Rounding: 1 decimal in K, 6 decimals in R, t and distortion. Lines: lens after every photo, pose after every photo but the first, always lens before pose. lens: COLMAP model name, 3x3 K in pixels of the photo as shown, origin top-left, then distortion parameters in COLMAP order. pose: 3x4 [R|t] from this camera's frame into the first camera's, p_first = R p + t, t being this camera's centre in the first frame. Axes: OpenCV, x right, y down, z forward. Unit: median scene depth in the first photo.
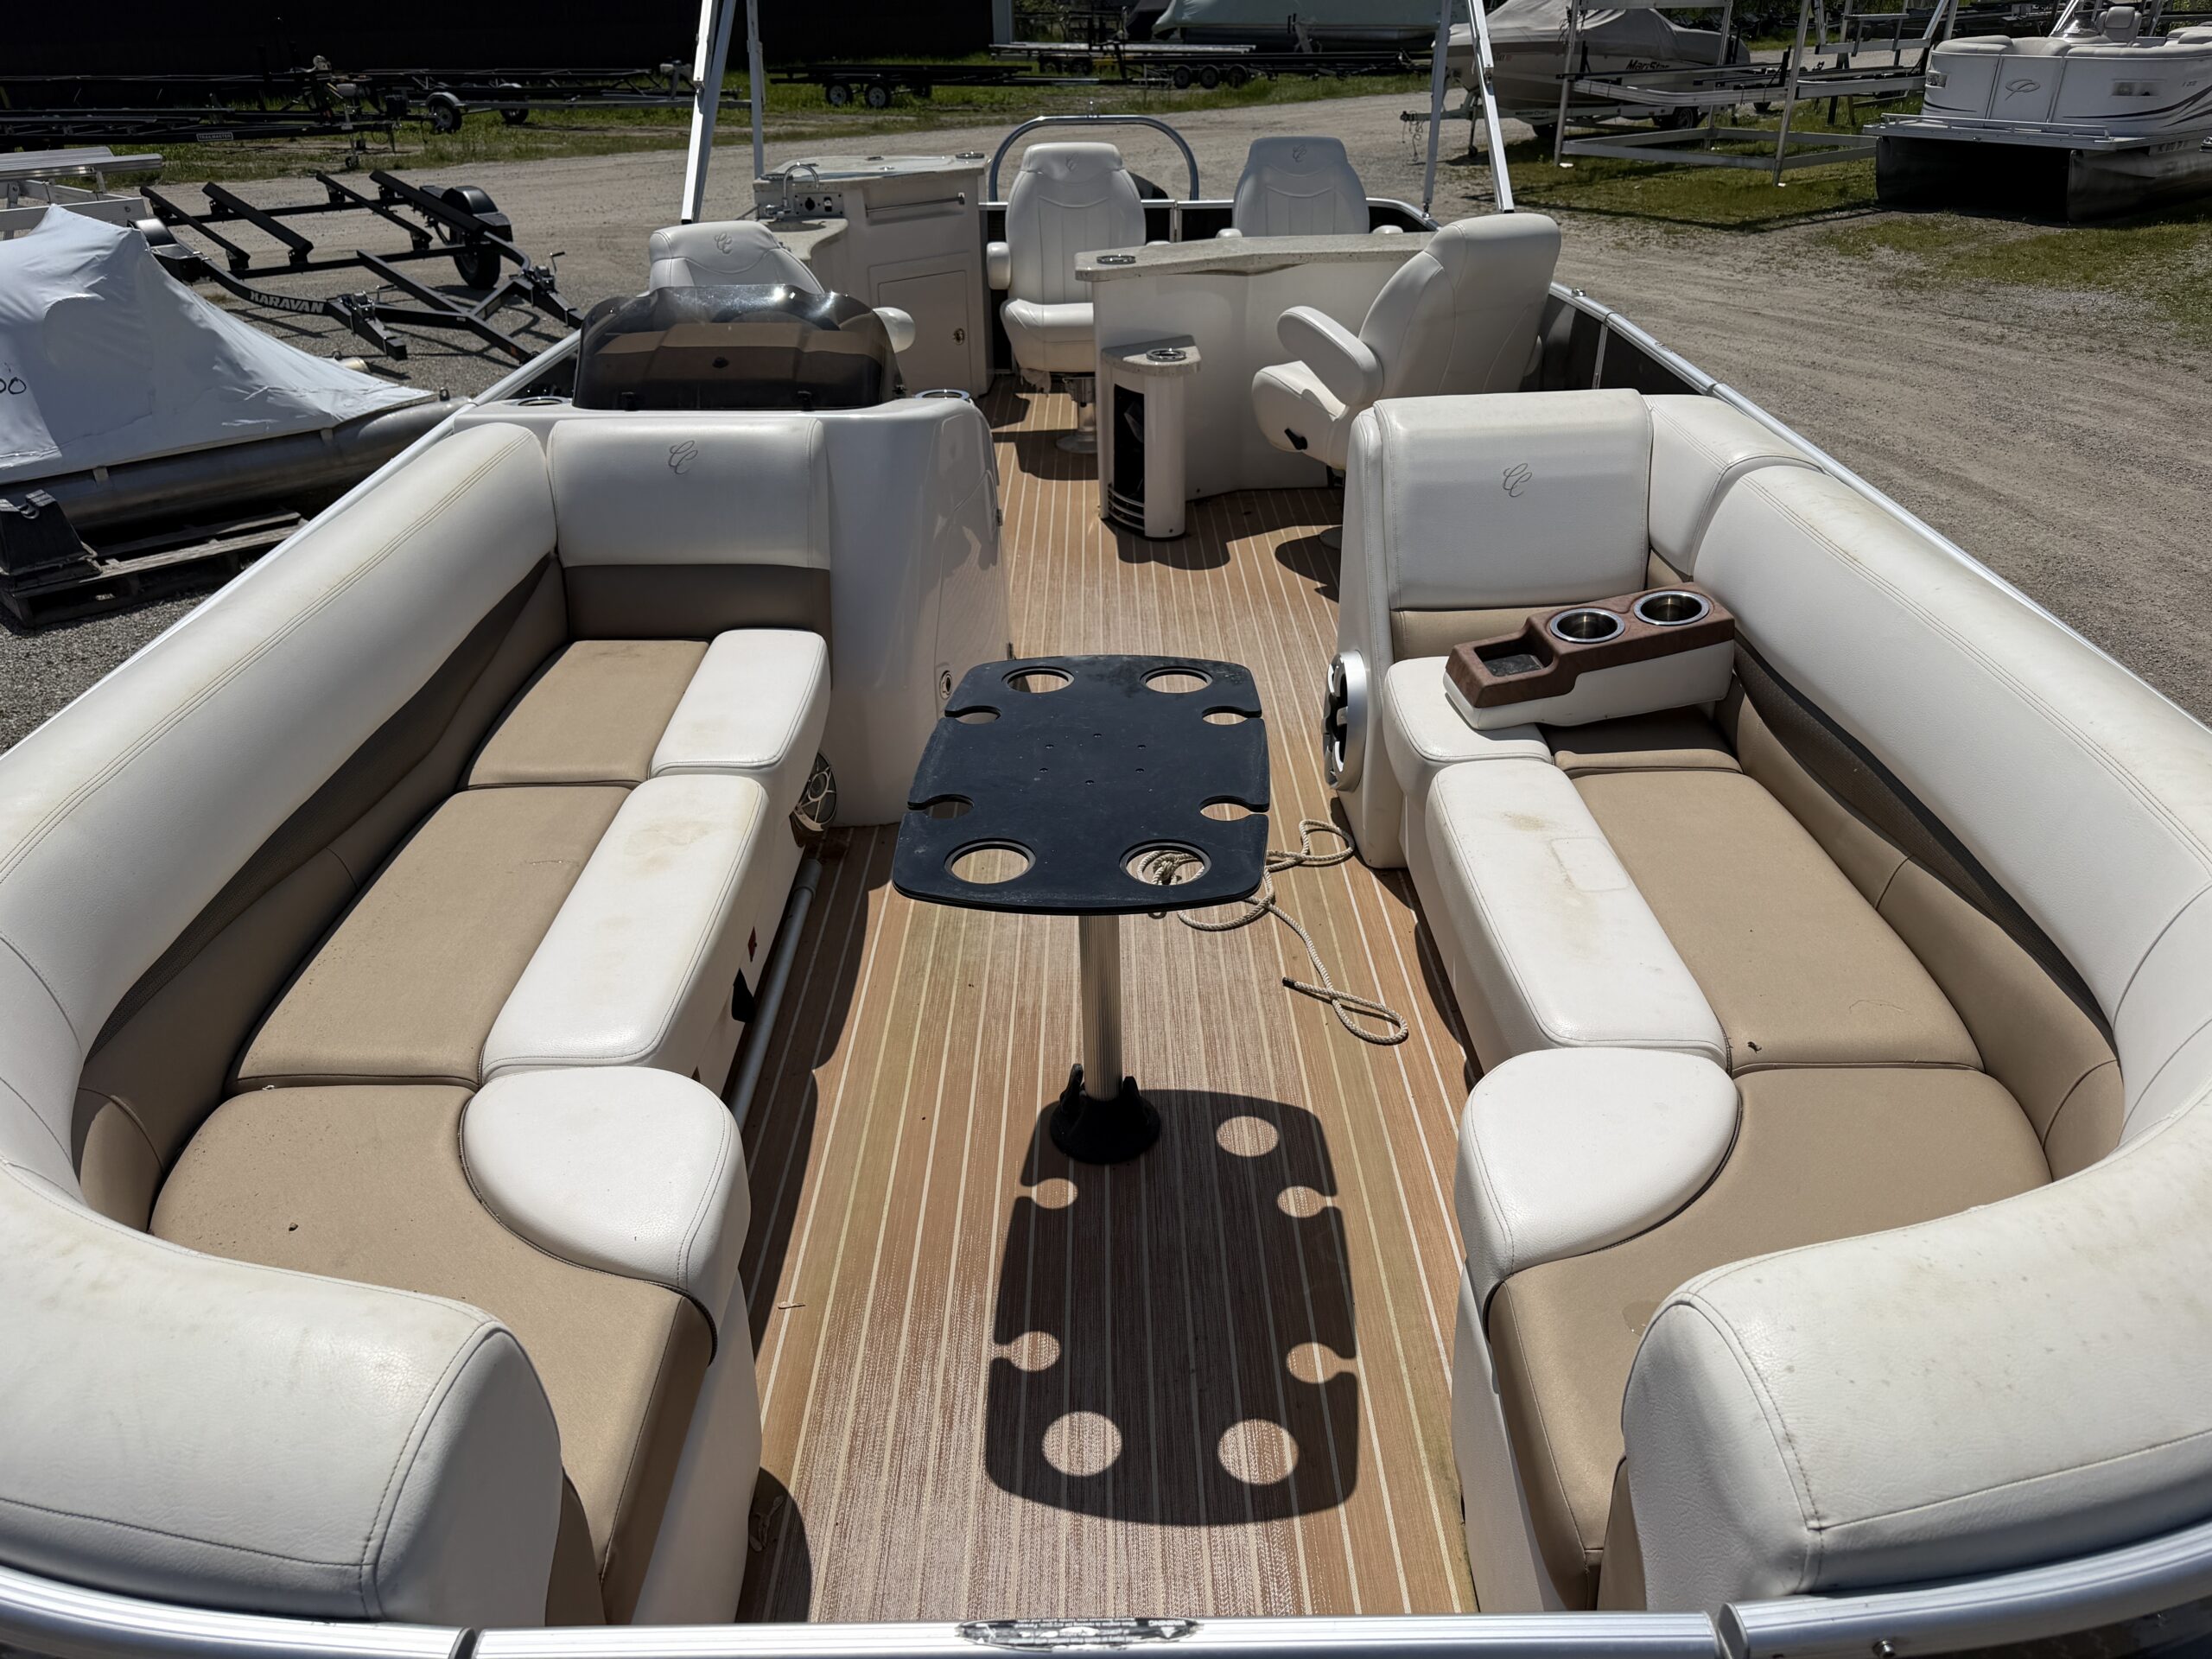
lens RADIAL K [[1521.0, 0, 1106.0], [0, 1521.0, 829.5], [0, 0, 1]] dist [0.025285, -0.050614]
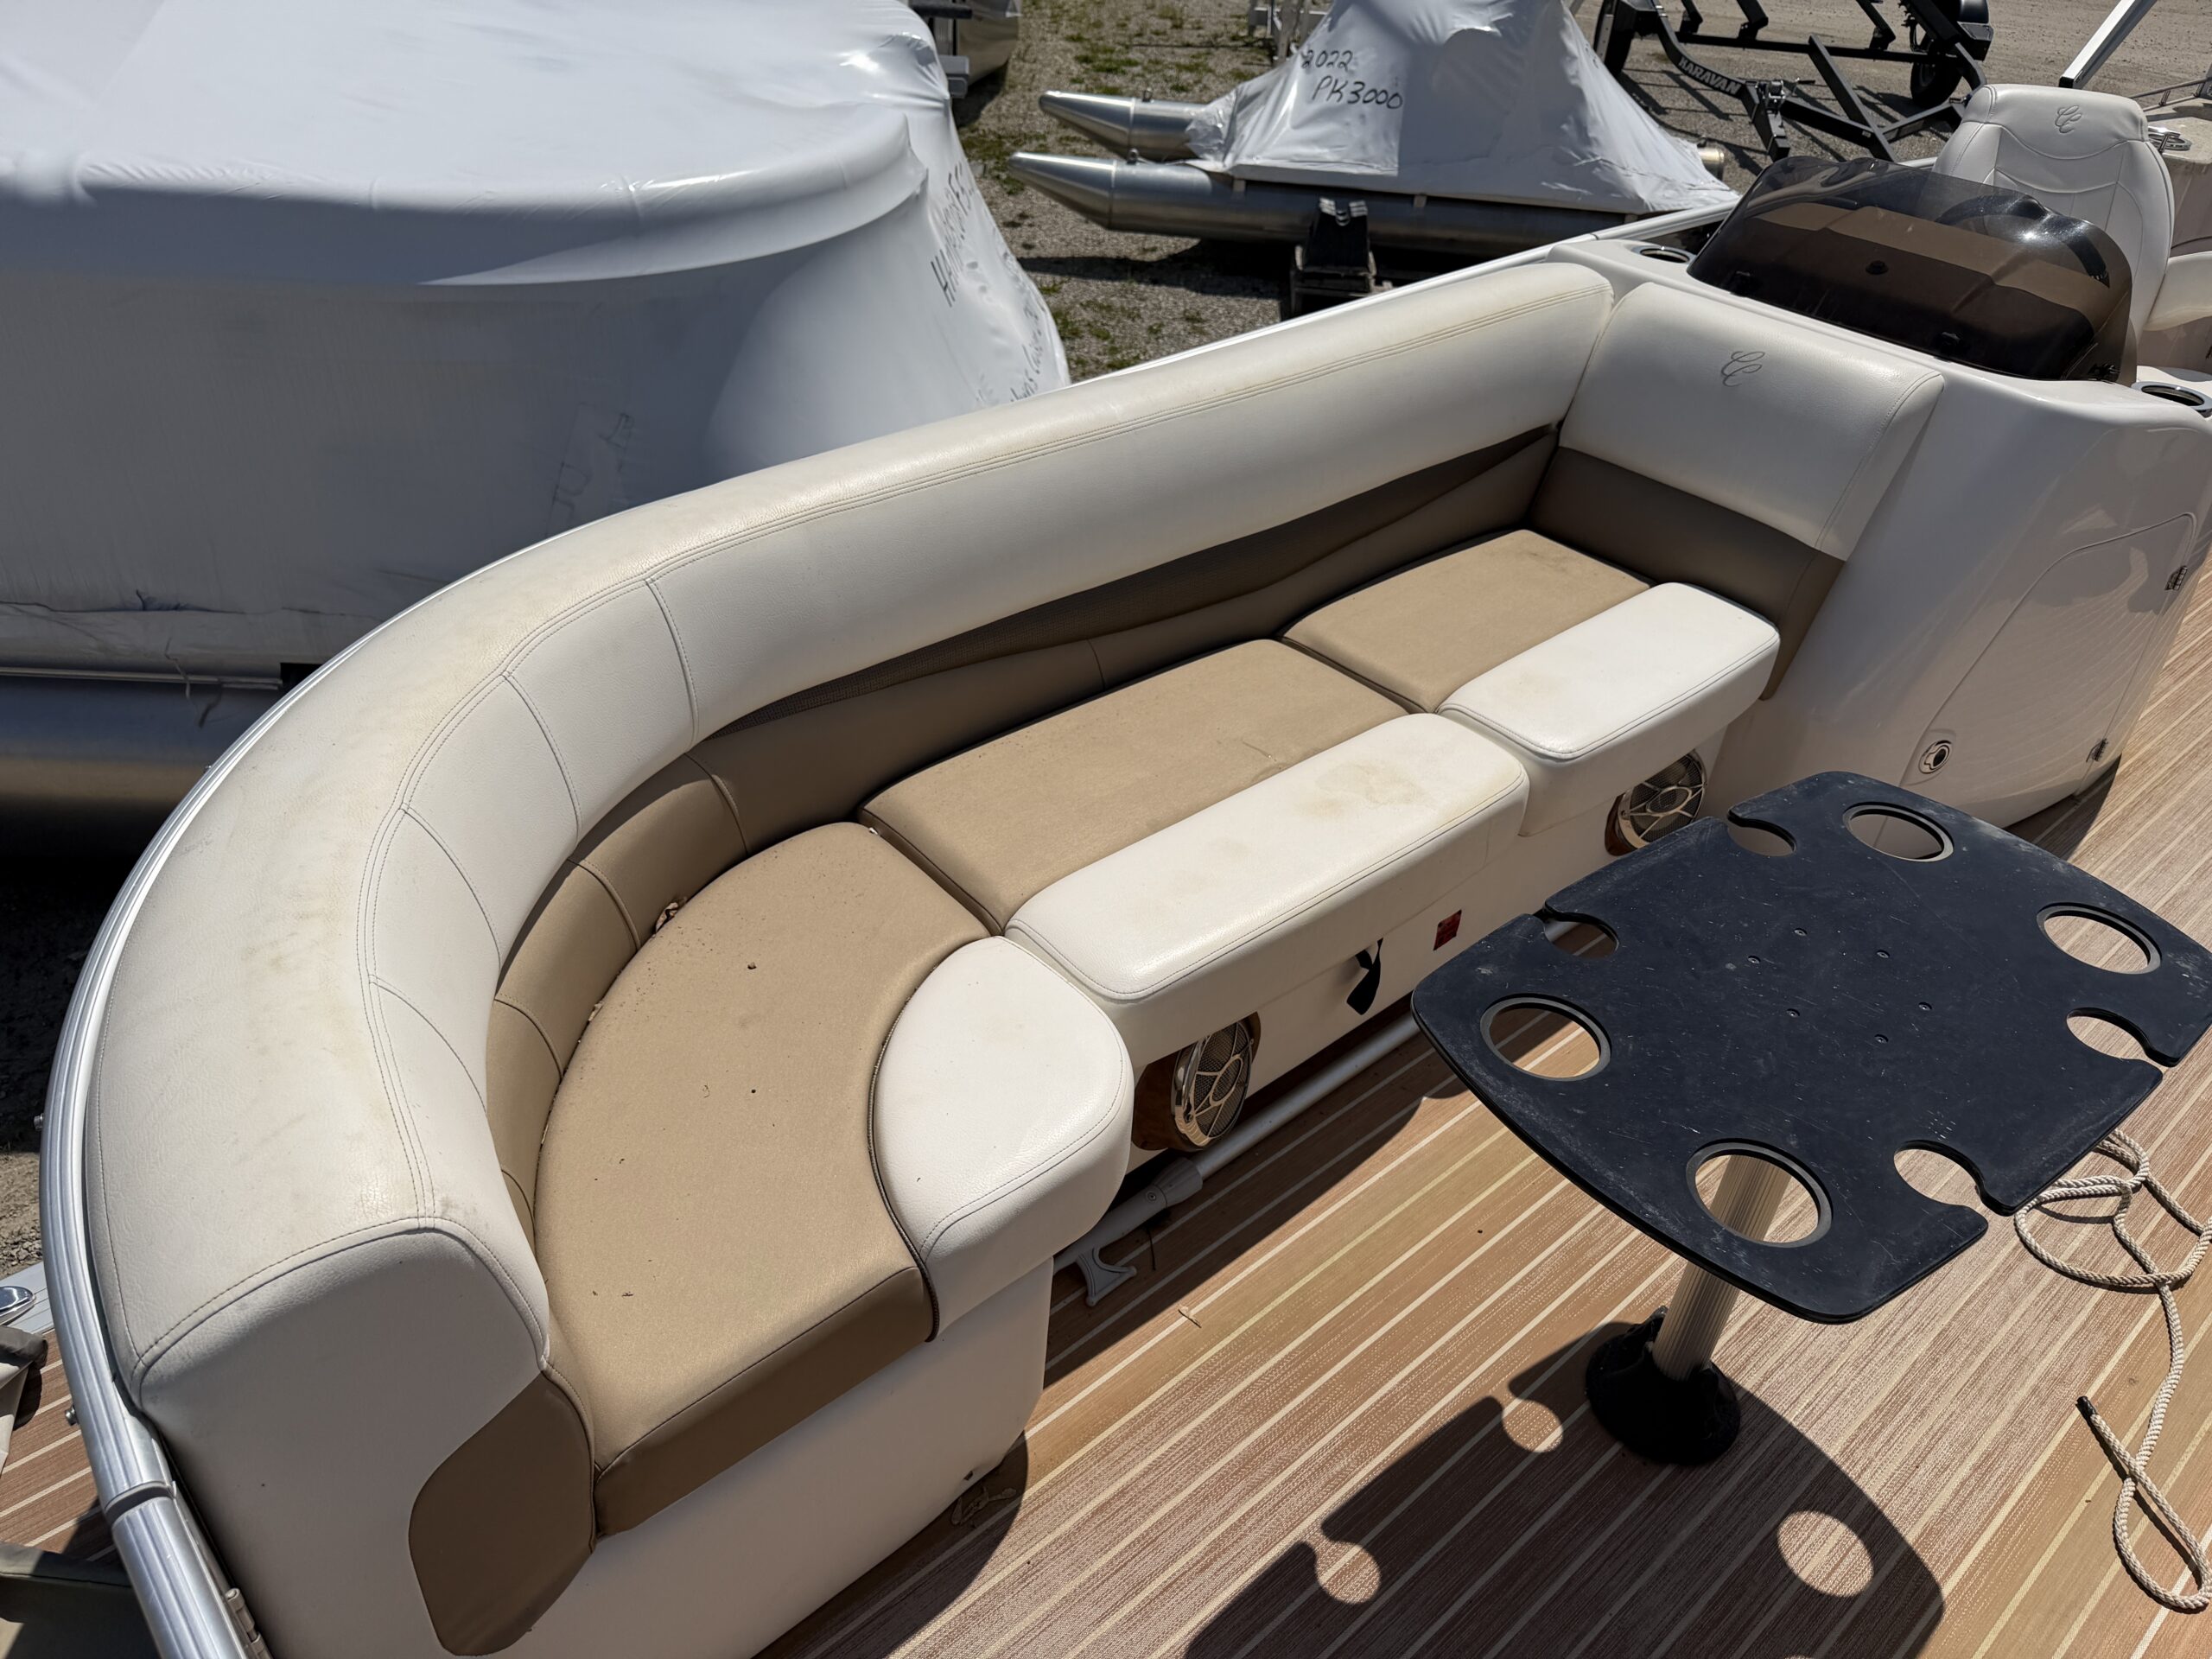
lens RADIAL K [[1533.9, 0, 1106.0], [0, 1533.9, 829.5], [0, 0, 1]] dist [0.002283, -0.015934]
pose [[0.645050, 0.487167, -0.588709, 0.110803], [-0.416522, 0.870068, 0.263611, -0.112811], [0.640640, 0.075168, 0.764153, 0.193380]]
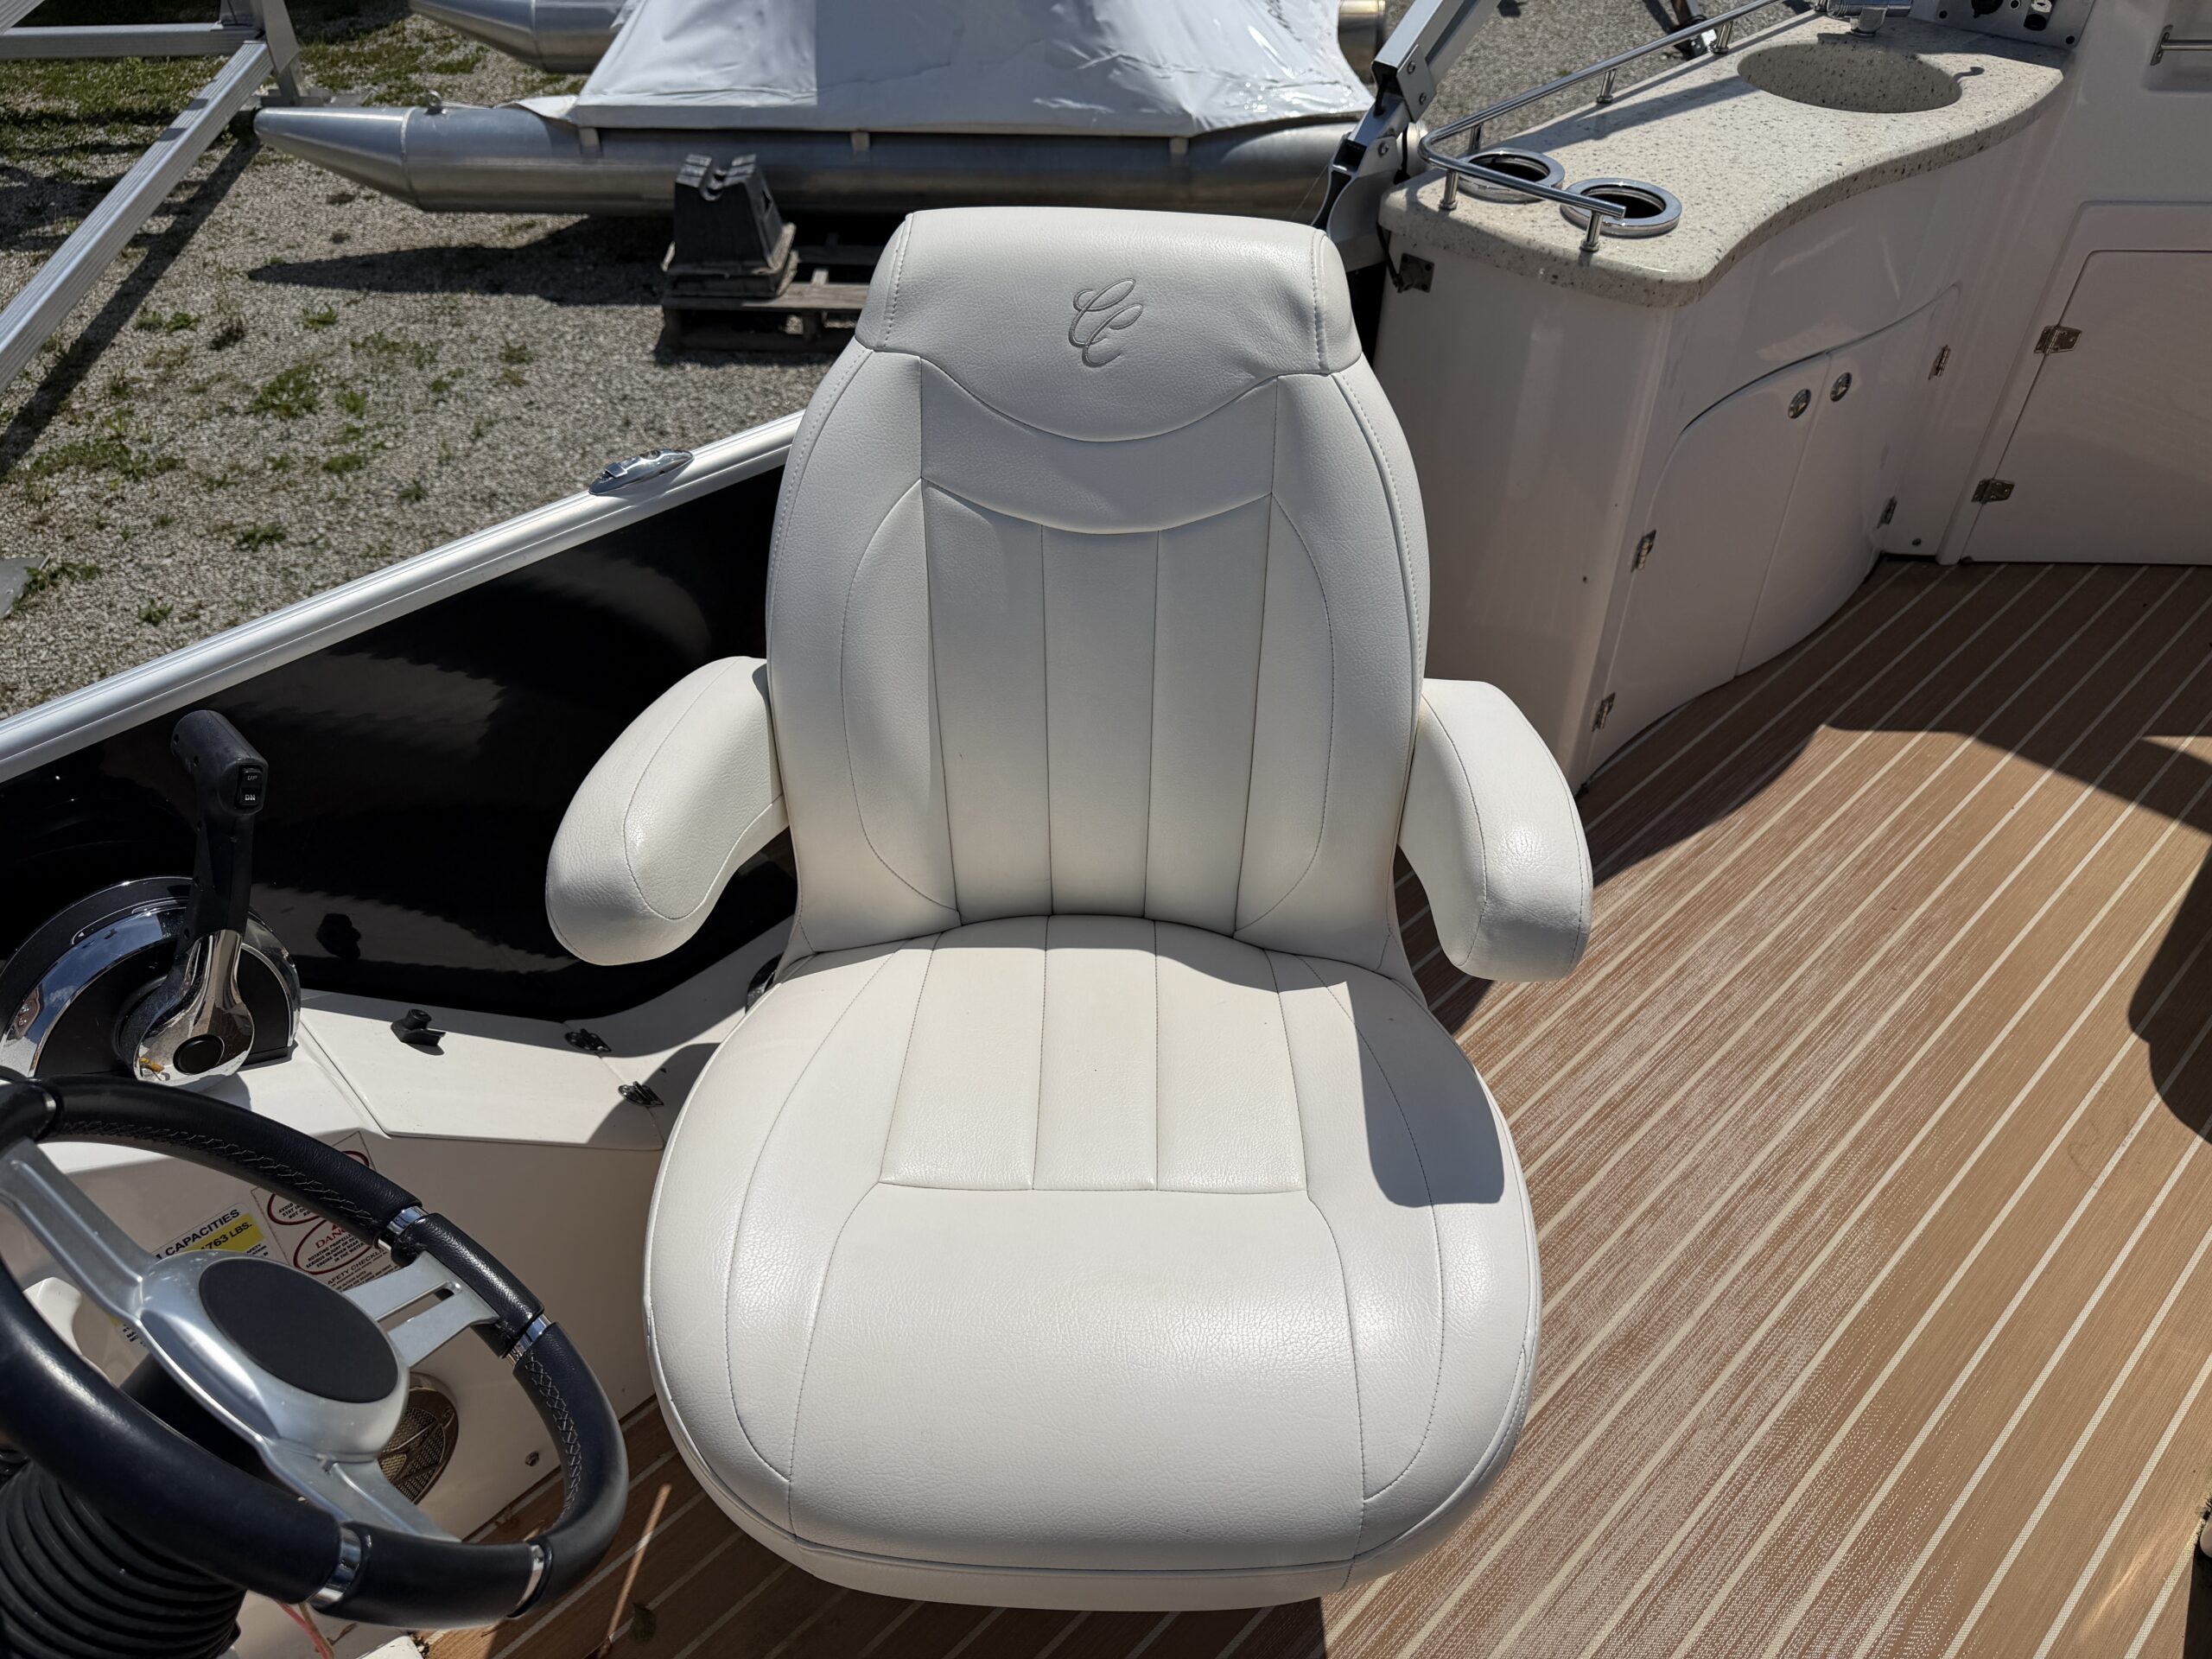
lens RADIAL K [[1521.0, 0, 1106.0], [0, 1521.0, 829.5], [0, 0, 1]] dist [0.025285, -0.050614]
pose [[0.682051, 0.505996, -0.527991, -0.116088], [-0.353670, 0.860166, 0.367467, -0.682847], [0.640097, -0.063897, 0.765633, 1.336850]]
